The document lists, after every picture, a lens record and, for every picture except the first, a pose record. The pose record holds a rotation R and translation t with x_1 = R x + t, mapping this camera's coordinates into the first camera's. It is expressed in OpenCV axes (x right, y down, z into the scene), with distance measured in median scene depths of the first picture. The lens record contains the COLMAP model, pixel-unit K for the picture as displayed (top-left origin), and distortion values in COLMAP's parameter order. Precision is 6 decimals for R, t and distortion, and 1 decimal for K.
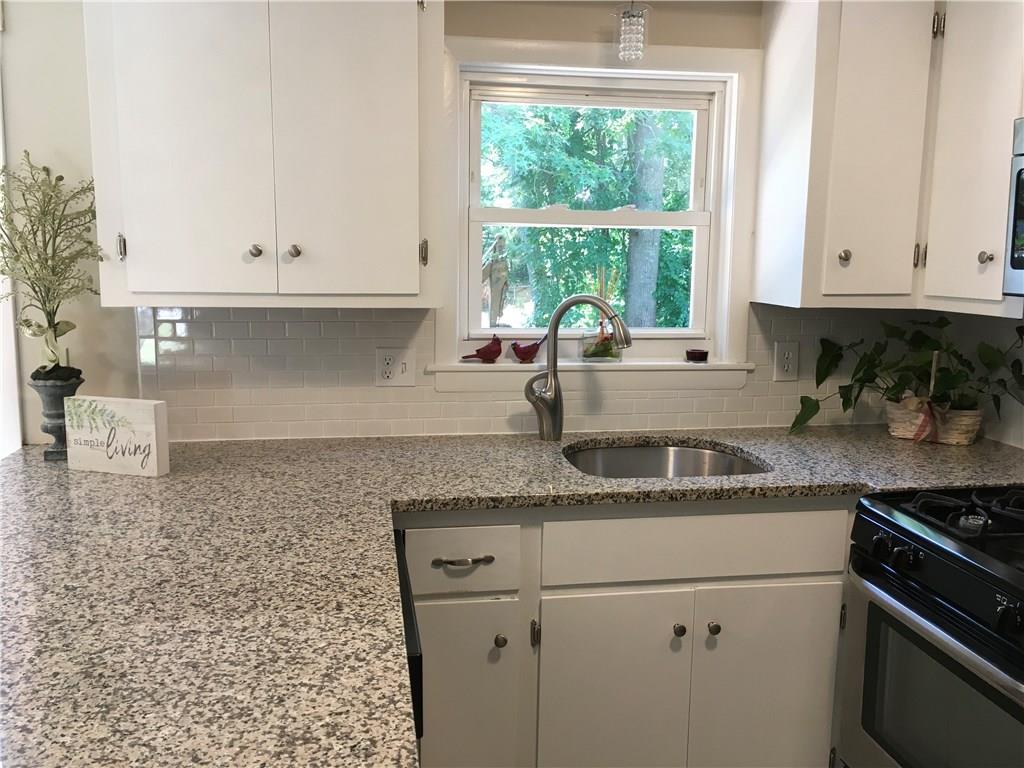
lens RADIAL K [[860.2, 0, 512.0], [0, 860.2, 384.0], [0, 0, 1]] dist [0.004848, 0.004917]
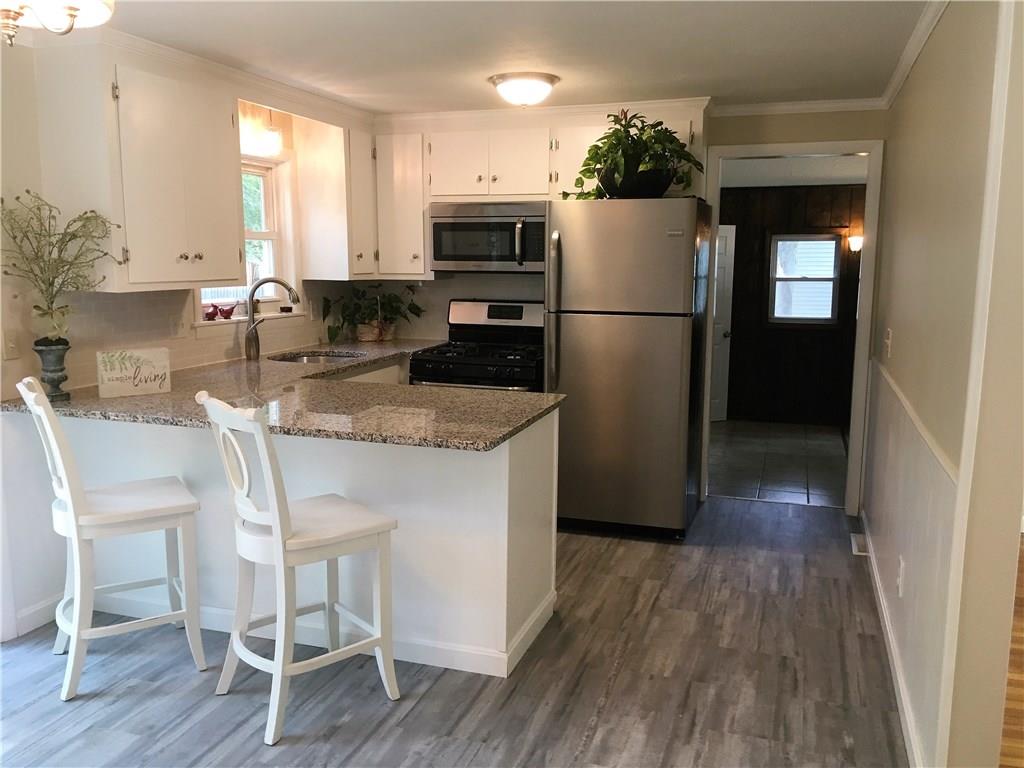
lens RADIAL K [[860.2, 0, 512.0], [0, 860.2, 384.0], [0, 0, 1]] dist [0.004848, 0.004917]
pose [[0.455529, -0.139425, 0.879235, -1.313381], [0.128308, 0.987630, 0.090138, 0.023040], [-0.880926, 0.071752, 0.467783, -0.313055]]
